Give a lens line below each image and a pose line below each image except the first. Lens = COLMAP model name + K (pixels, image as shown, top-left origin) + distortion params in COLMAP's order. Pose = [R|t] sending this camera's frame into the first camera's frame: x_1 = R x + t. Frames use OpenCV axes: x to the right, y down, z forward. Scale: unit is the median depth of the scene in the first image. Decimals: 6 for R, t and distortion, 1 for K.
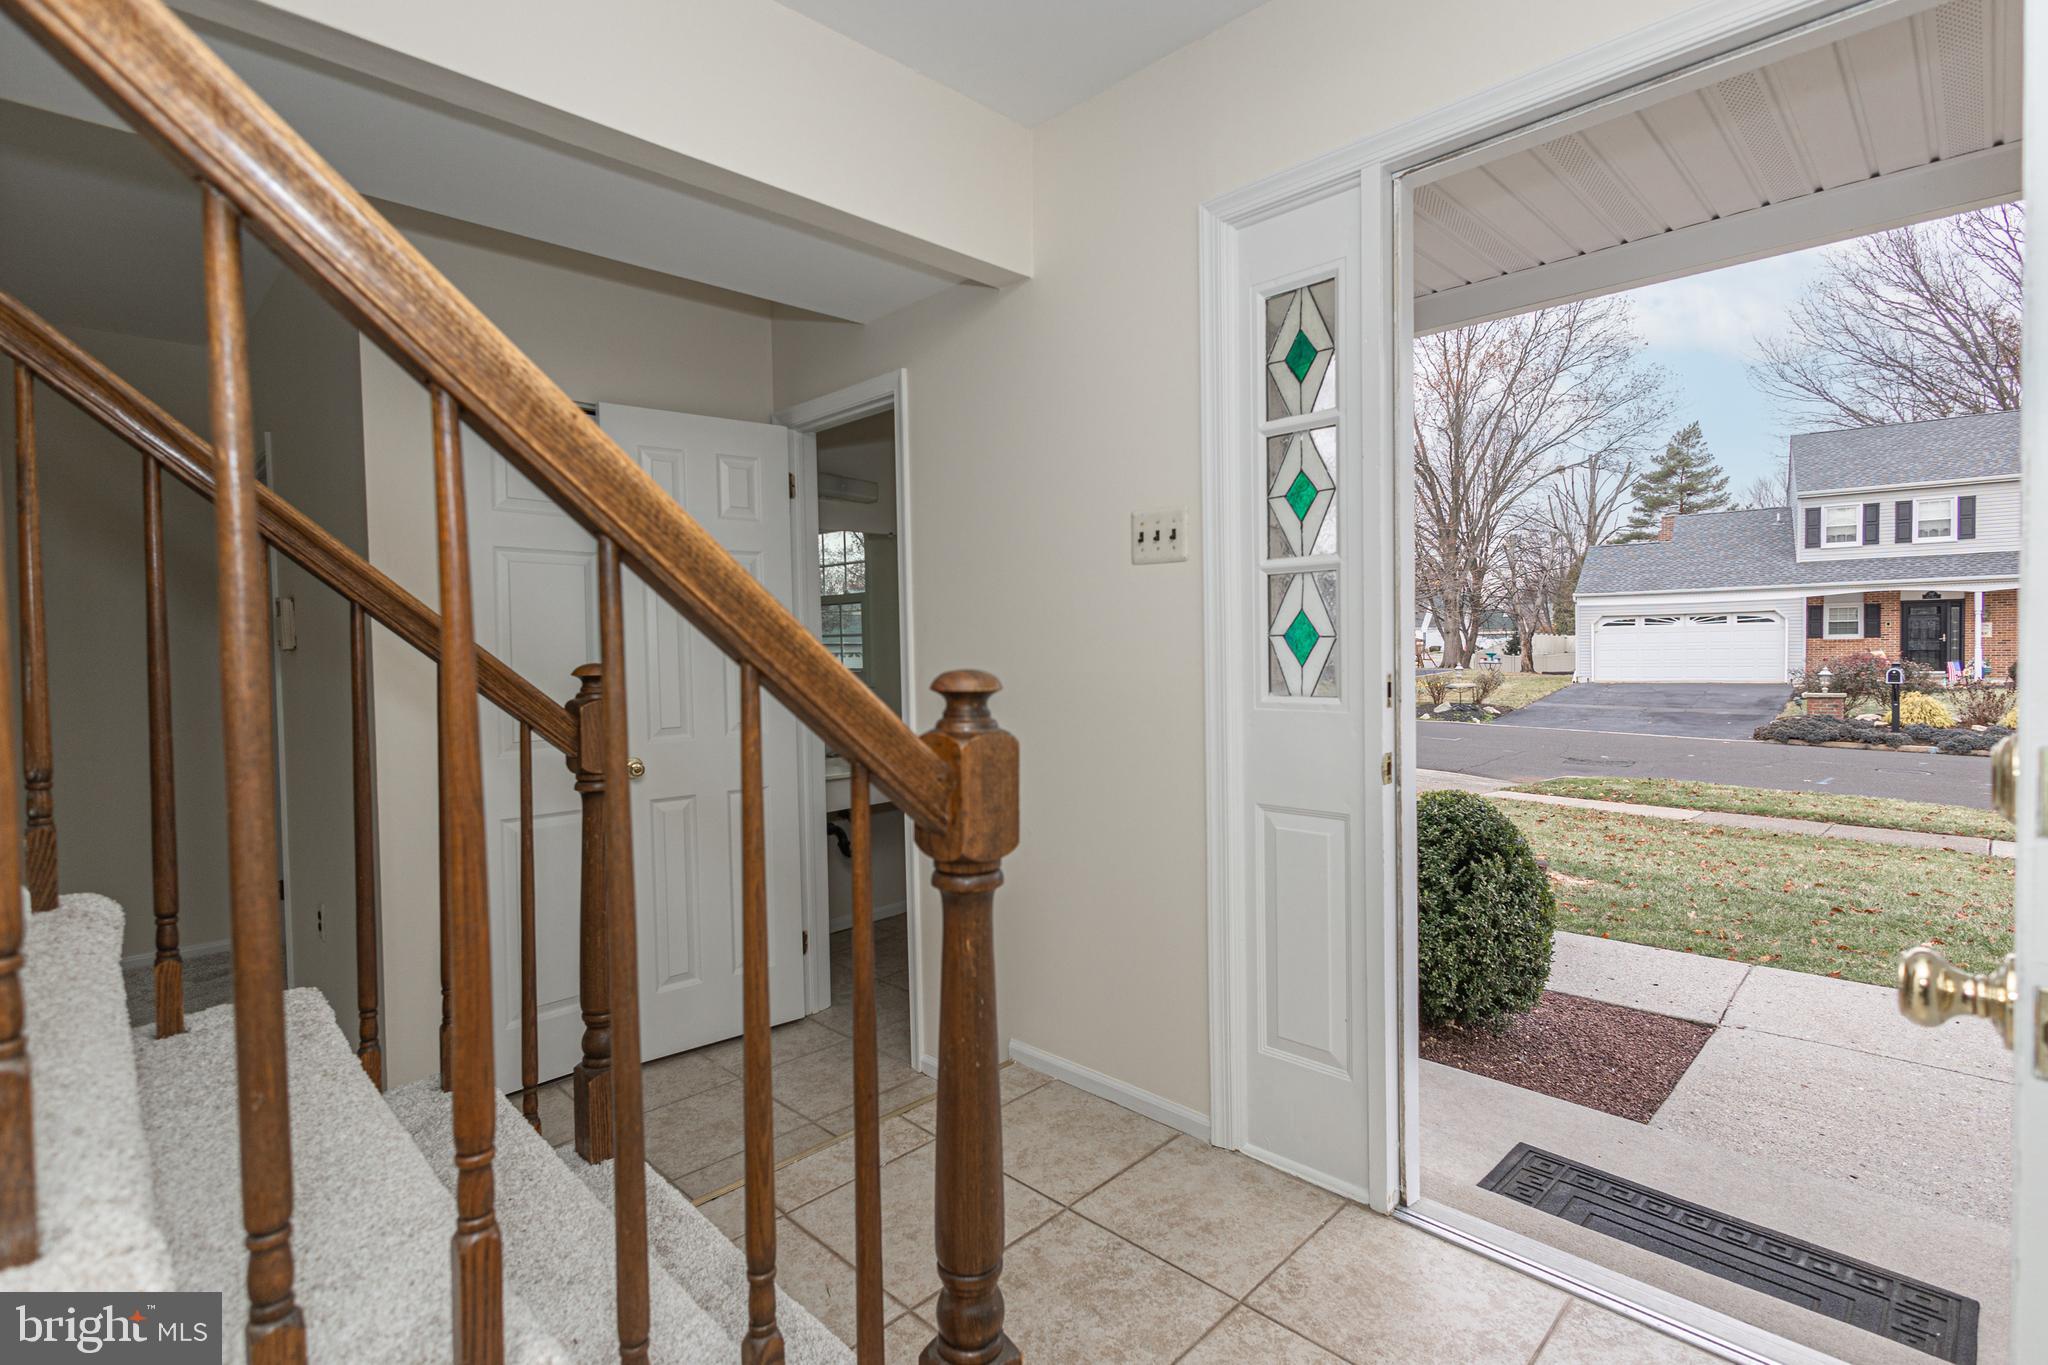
lens RADIAL K [[957.8, 0, 1023.2], [0, 957.8, 669.0], [0, 0, 1]] dist [-0.001757, 0.001075]
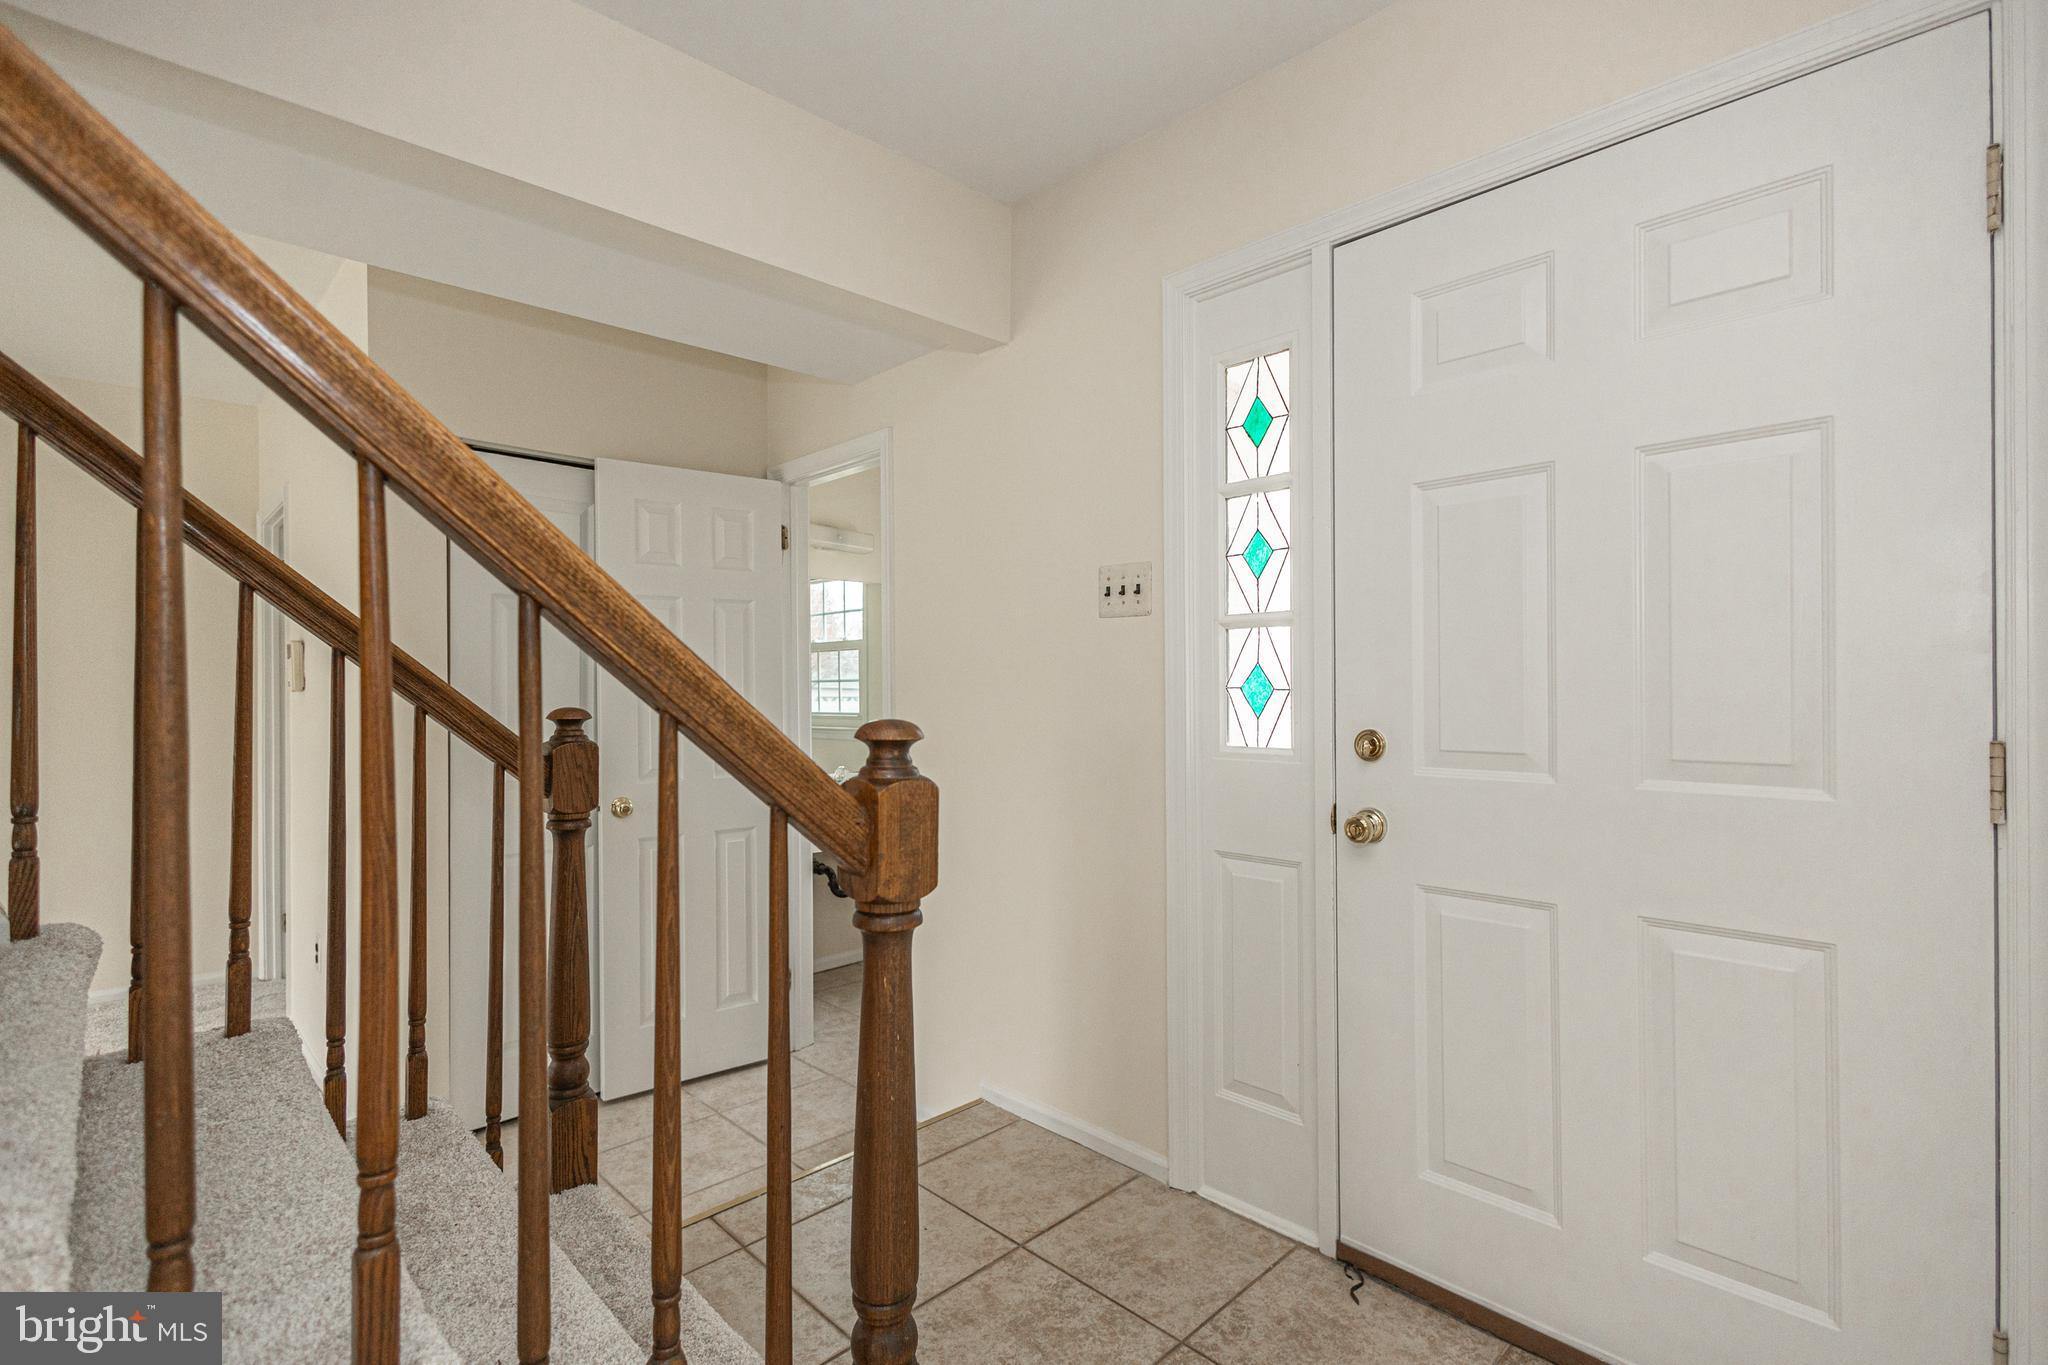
lens RADIAL K [[940.5, 0, 1034.3], [0, 940.5, 684.1], [0, 0, 1]] dist [0.002878, -0.001296]
pose [[0.999865, 0.009956, -0.013063, 0.118270], [-0.010362, 0.999454, -0.031377, -0.007761], [0.012743, 0.031508, 0.999422, -0.038111]]
